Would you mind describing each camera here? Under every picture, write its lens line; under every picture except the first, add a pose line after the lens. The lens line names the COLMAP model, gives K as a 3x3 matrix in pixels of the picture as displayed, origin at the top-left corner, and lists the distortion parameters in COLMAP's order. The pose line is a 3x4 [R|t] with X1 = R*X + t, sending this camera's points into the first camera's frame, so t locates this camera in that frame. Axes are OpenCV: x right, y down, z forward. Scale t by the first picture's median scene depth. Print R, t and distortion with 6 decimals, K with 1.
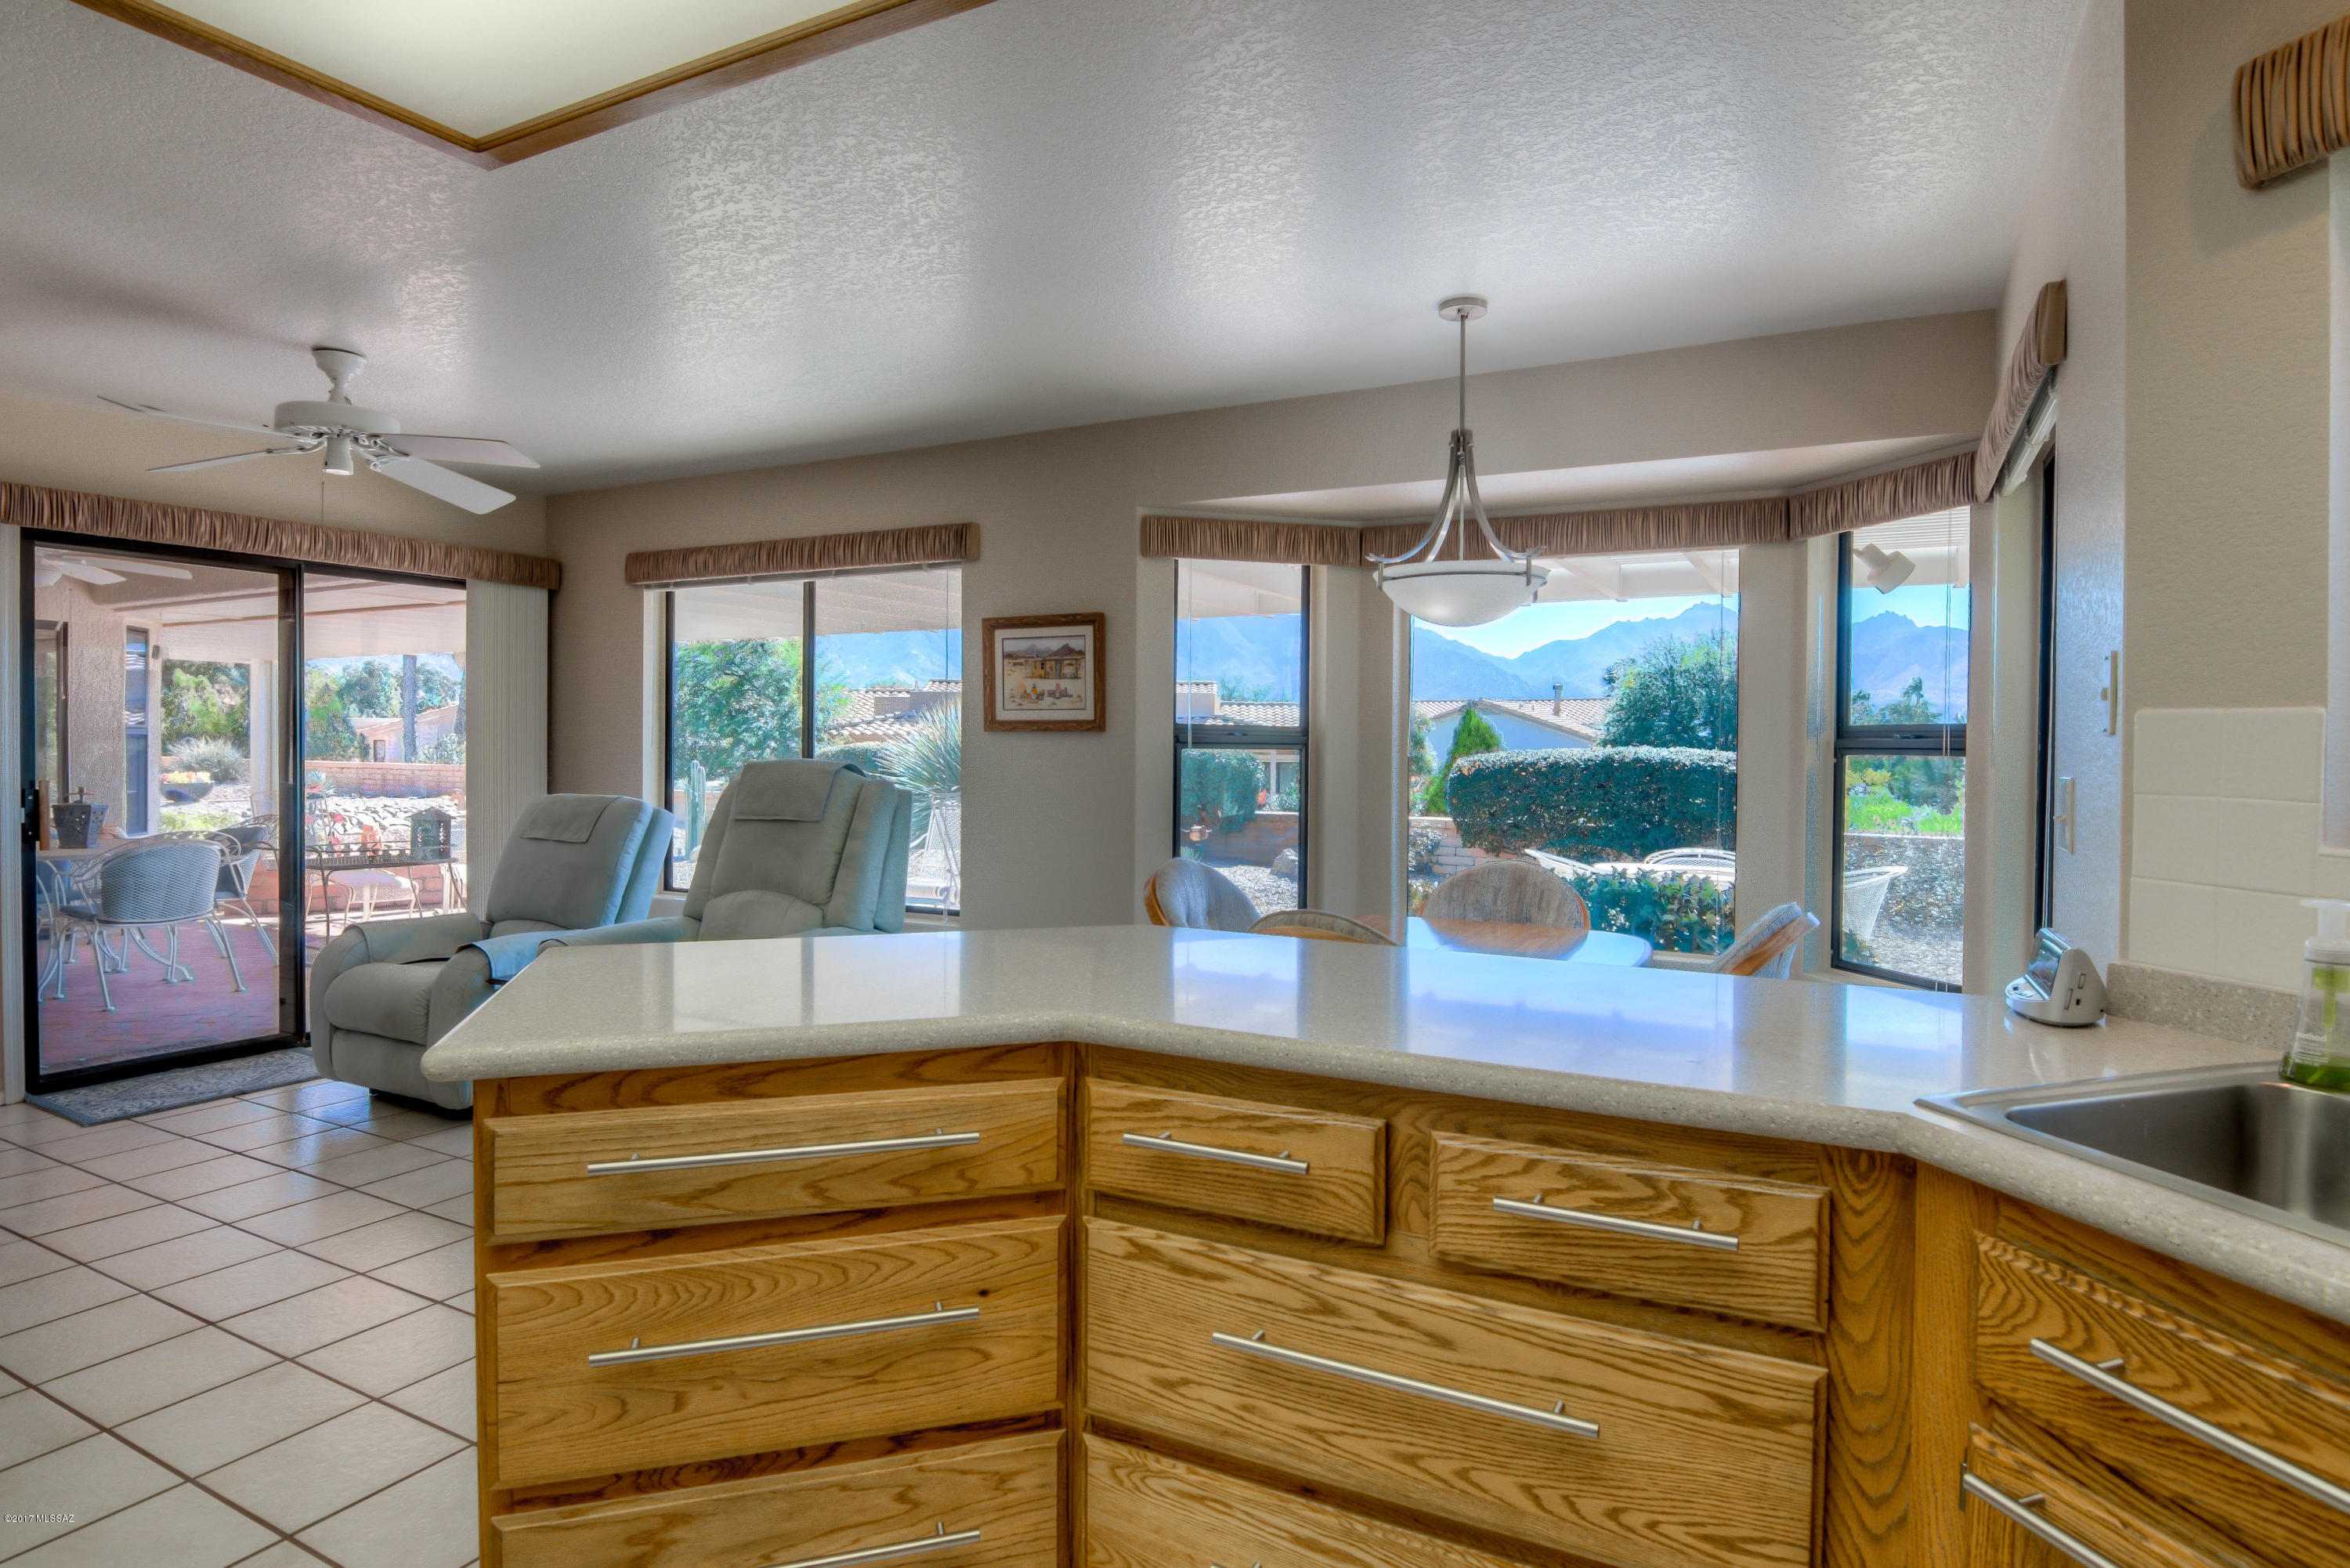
lens RADIAL K [[1260.2, 0, 1229.3], [0, 1260.2, 758.1], [0, 0, 1]] dist [-0.010372, -0.008522]
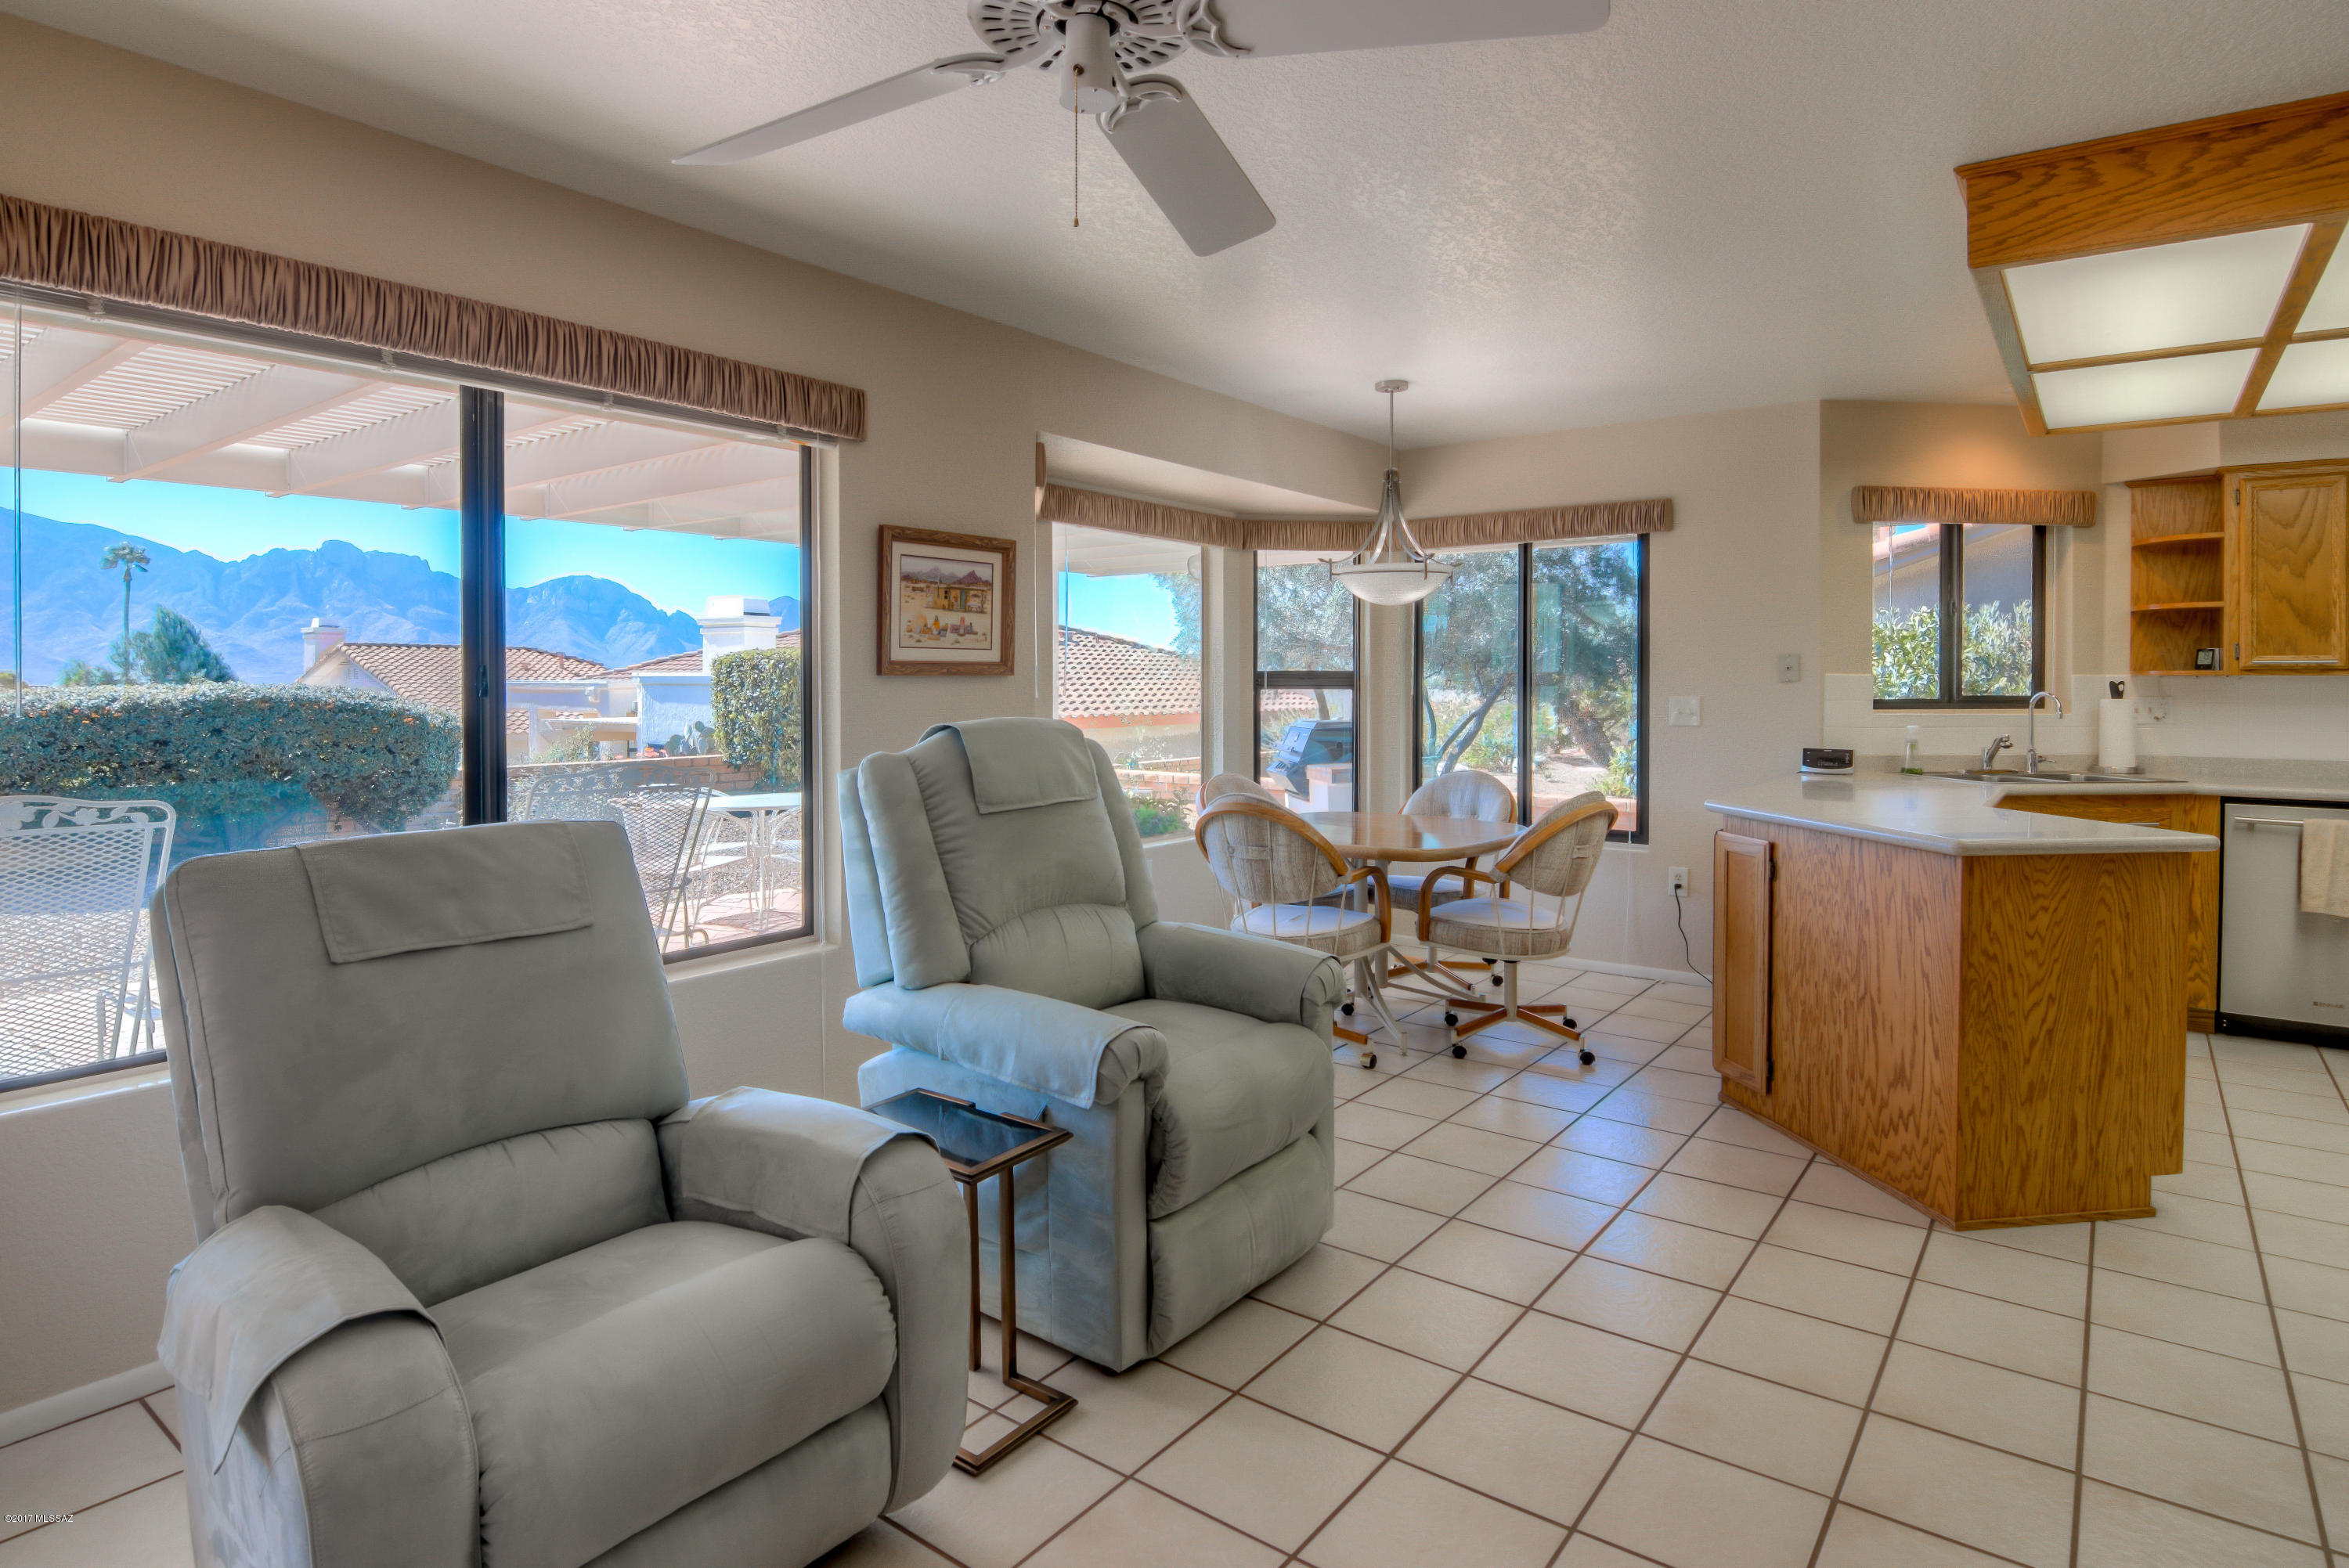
lens RADIAL K [[1259.6, 0, 1150.9], [0, 1259.6, 690.6], [0, 0, 1]] dist [-0.010372, -0.008522]
pose [[0.172239, -0.014821, 0.984944, -1.021523], [0.013543, 0.999828, 0.012676, -0.022016], [-0.984962, 0.011156, 0.172410, 0.808350]]
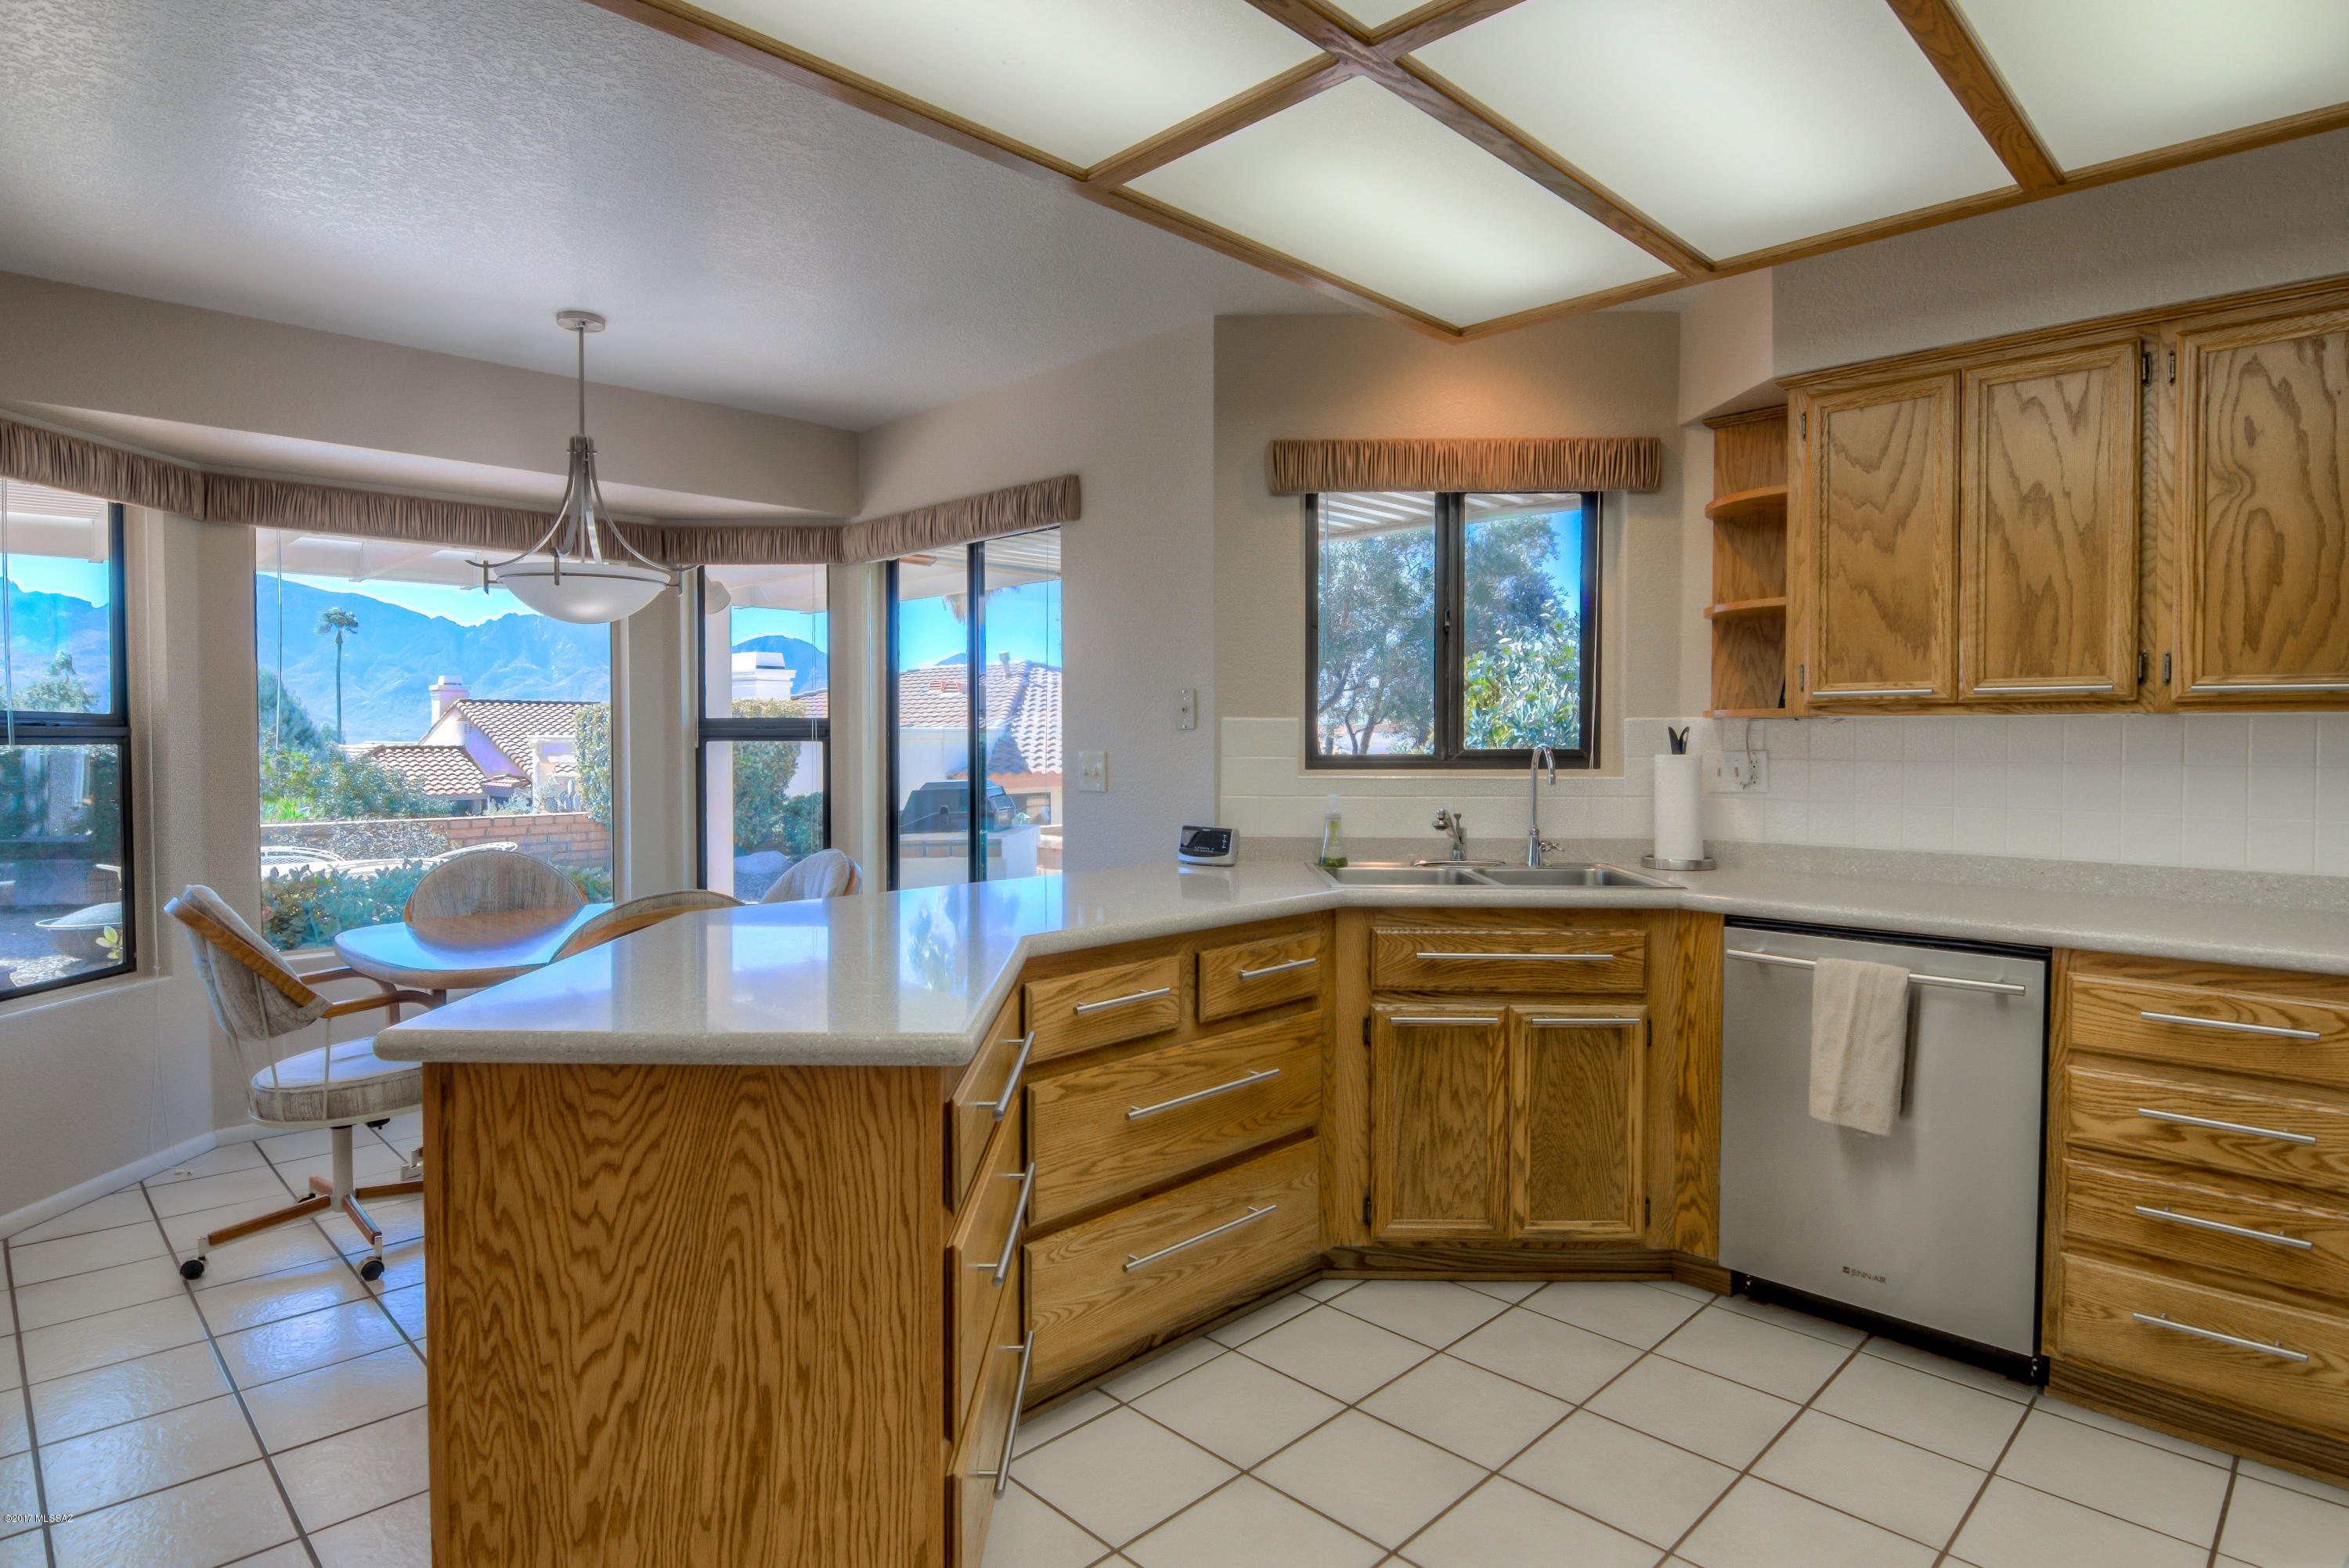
lens RADIAL K [[1259.6, 0, 1145.1], [0, 1259.6, 765.5], [0, 0, 1]] dist [-0.010372, -0.008522]
pose [[0.307410, -0.029980, 0.951105, -0.534898], [0.014849, 0.999533, 0.026707, -0.005308], [-0.951461, 0.005913, 0.307711, 0.181450]]
